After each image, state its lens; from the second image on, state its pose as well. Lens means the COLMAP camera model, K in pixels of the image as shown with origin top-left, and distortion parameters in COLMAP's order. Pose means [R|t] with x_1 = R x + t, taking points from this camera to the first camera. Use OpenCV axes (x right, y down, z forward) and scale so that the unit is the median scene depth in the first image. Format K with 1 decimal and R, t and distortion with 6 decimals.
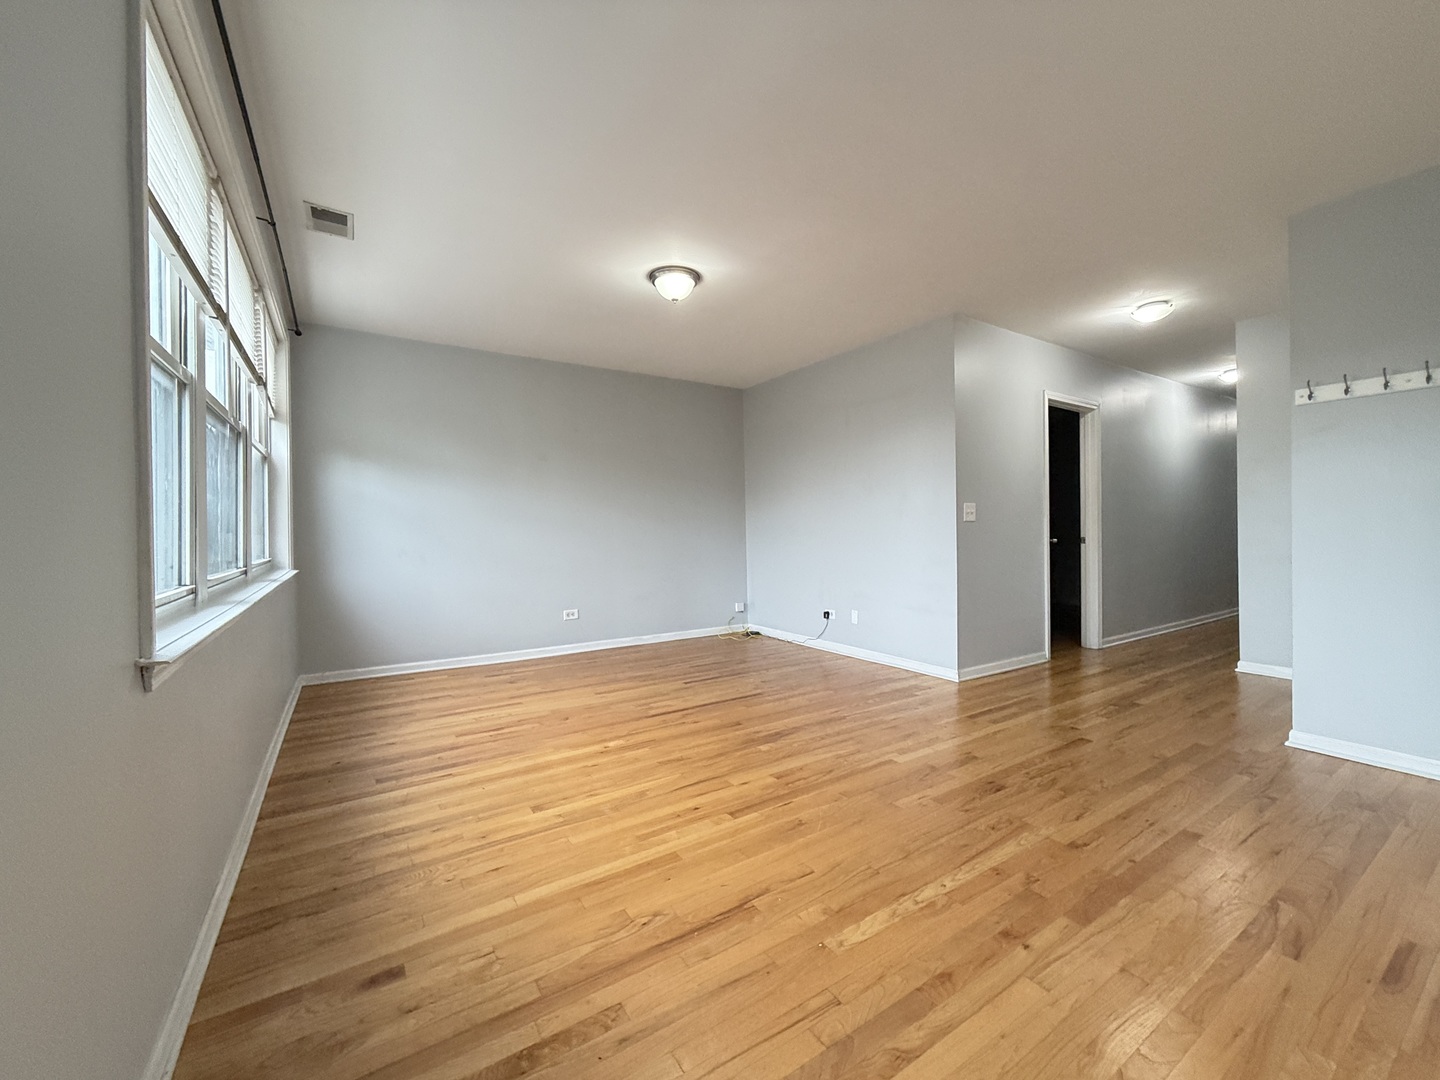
lens RADIAL K [[574.4, 0, 726.7], [0, 574.4, 537.4], [0, 0, 1]] dist [-0.000856, 0.000659]
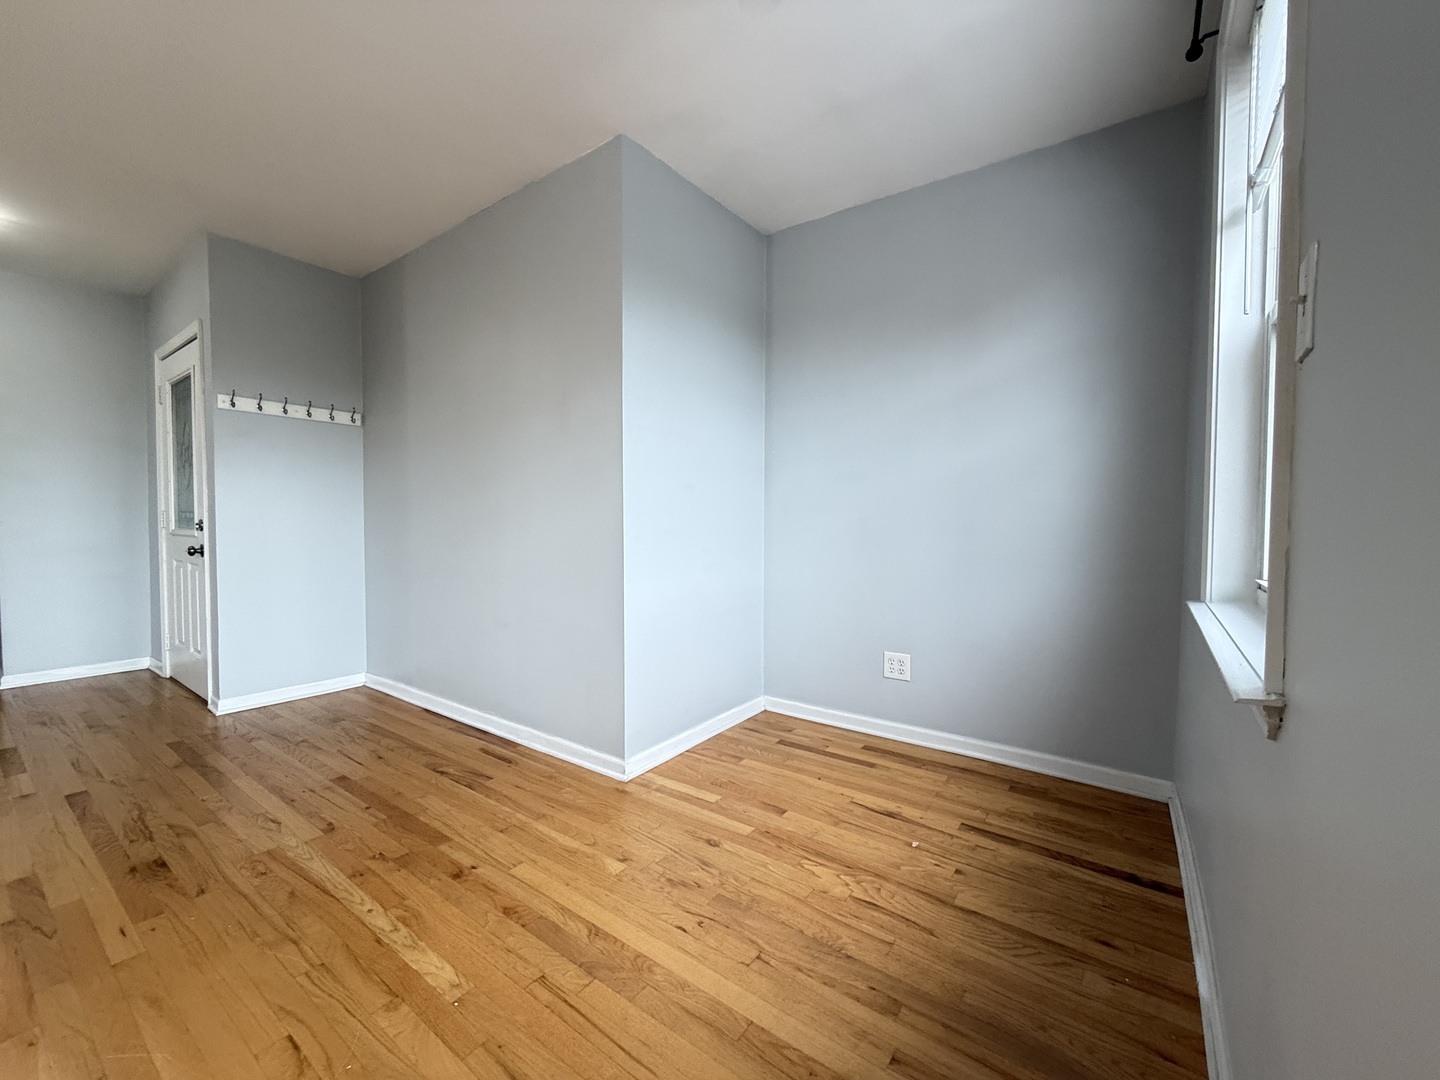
lens RADIAL K [[574.4, 0, 721.8], [0, 574.4, 535.4], [0, 0, 1]] dist [-0.000856, 0.000659]
pose [[-0.367260, -0.011655, 0.930045, -0.430310], [0.003854, 0.999894, 0.014052, 0.004991], [-0.930110, 0.008745, -0.367176, 0.533319]]
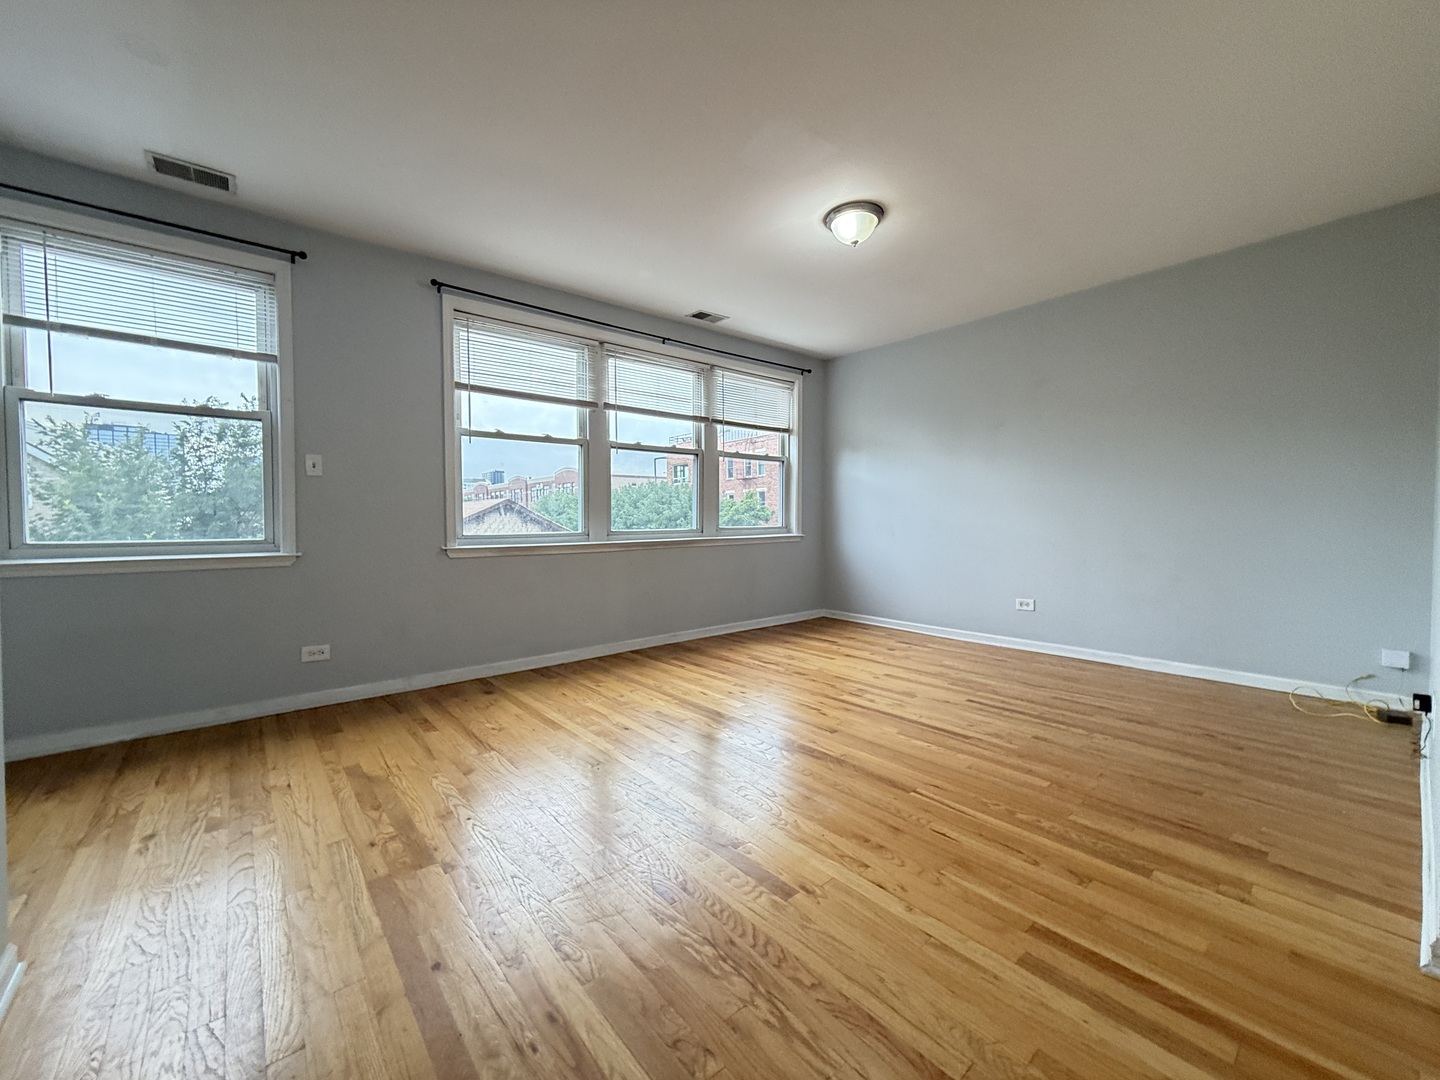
lens RADIAL K [[574.4, 0, 723.5], [0, 574.4, 539.1], [0, 0, 1]] dist [-0.000856, 0.000659]
pose [[0.126345, 0.045047, -0.990963, 1.004860], [-0.004904, 0.998985, 0.044786, 0.003592], [0.991974, -0.000798, 0.126438, 0.888153]]
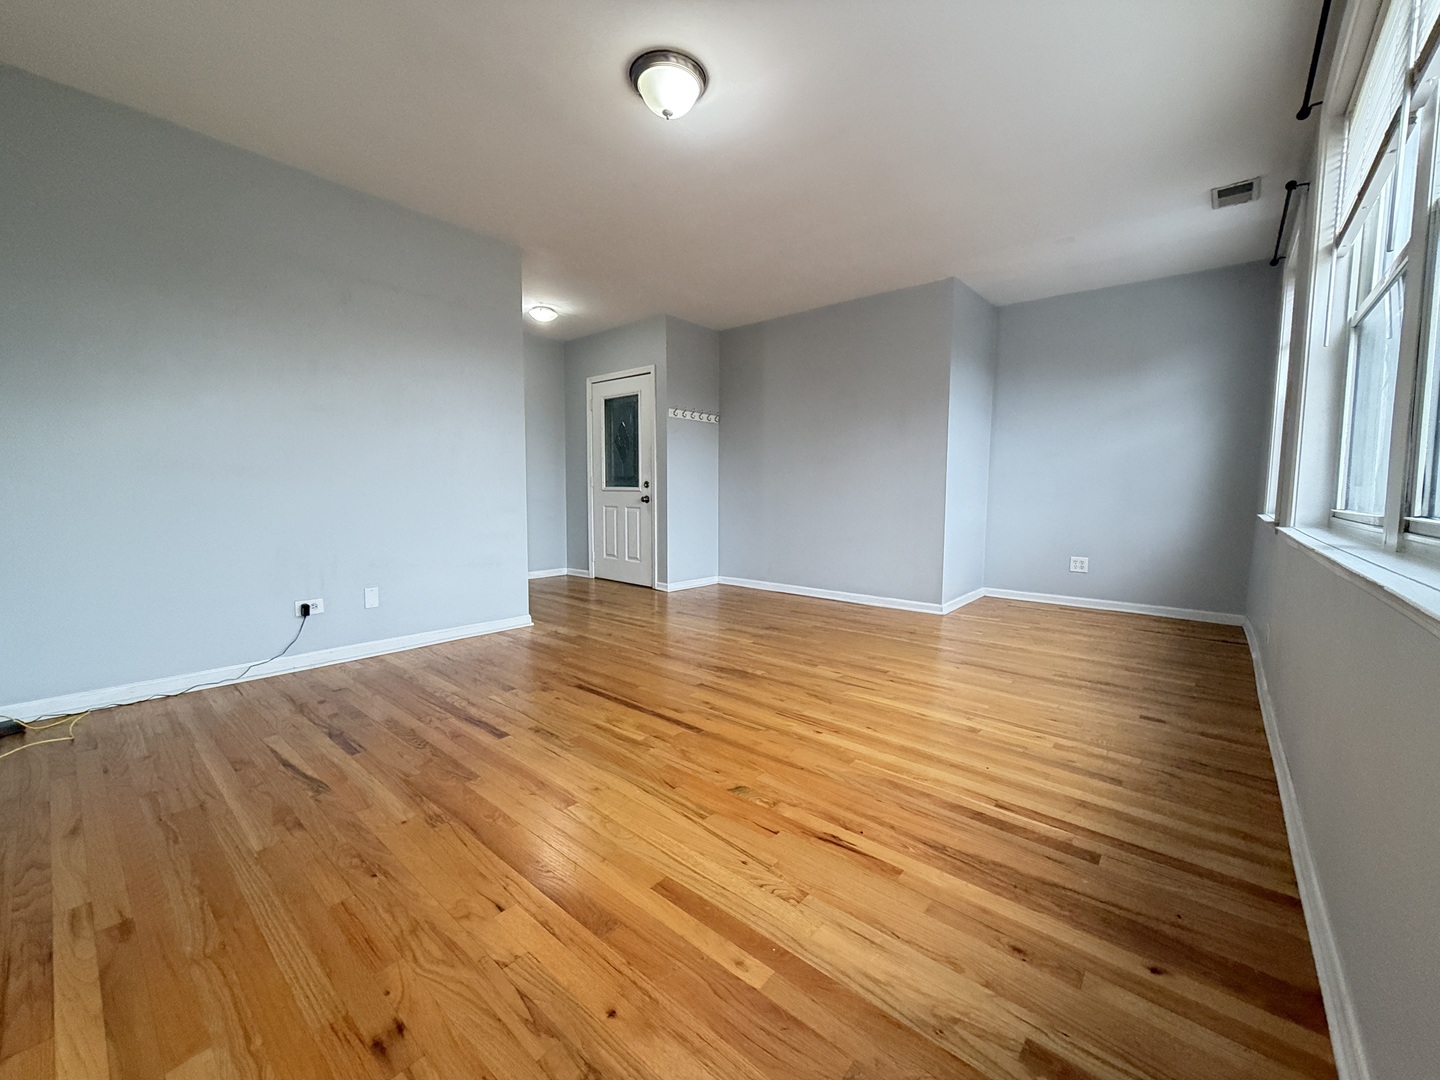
lens RADIAL K [[574.4, 0, 719.9], [0, 574.4, 541.6], [0, 0, 1]] dist [-0.000856, 0.000659]
pose [[-0.277705, -0.076231, 0.957637, -1.003322], [0.006806, 0.996665, 0.081312, 0.035579], [-0.960642, 0.029098, -0.276260, 1.468581]]
